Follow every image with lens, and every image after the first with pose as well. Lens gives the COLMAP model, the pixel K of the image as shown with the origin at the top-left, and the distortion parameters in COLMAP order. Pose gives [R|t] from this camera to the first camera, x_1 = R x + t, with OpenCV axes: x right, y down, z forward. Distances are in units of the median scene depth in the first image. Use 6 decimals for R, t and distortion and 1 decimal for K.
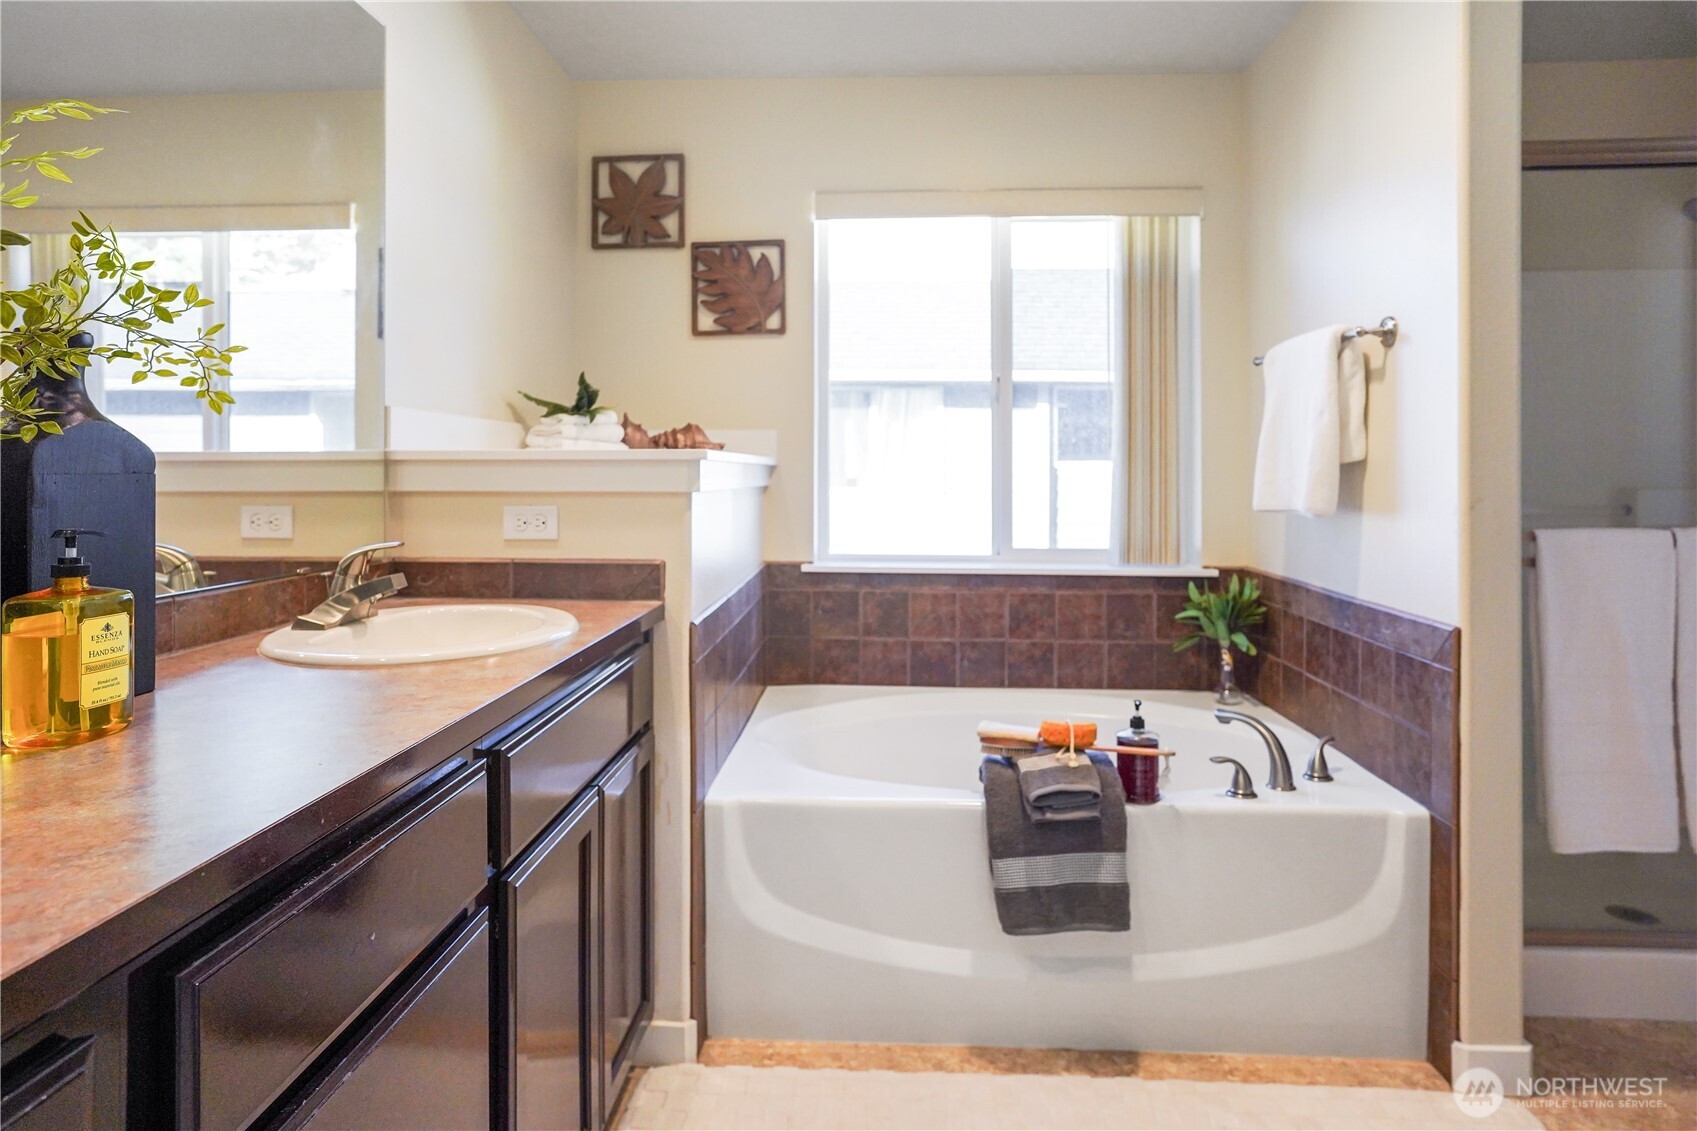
lens RADIAL K [[946.9, 0, 880.7], [0, 946.9, 527.1], [0, 0, 1]] dist [-0.053904, 0.030528]
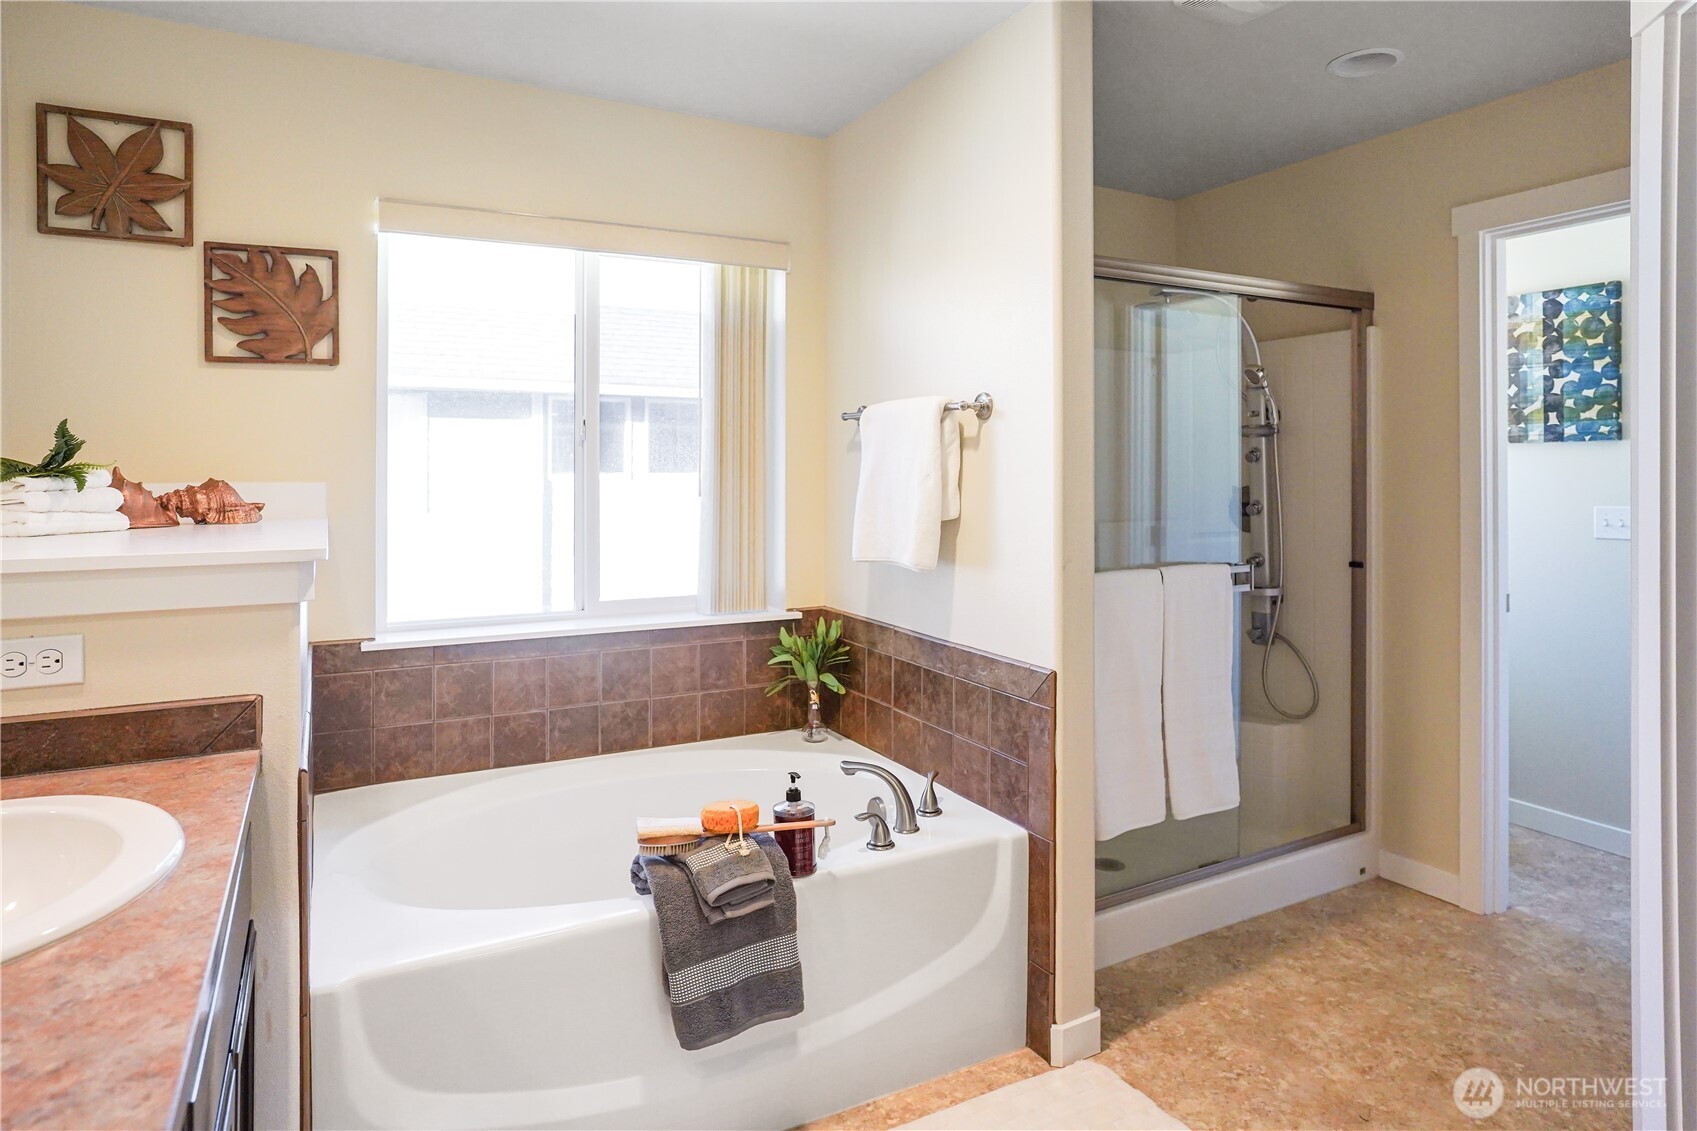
lens RADIAL K [[946.9, 0, 880.7], [0, 946.9, 527.1], [0, 0, 1]] dist [-0.053904, 0.030528]
pose [[0.864608, -0.019532, 0.502067, -0.109992], [0.025291, 0.999669, -0.004663, -0.052288], [-0.501810, 0.016730, 0.864816, 0.072402]]
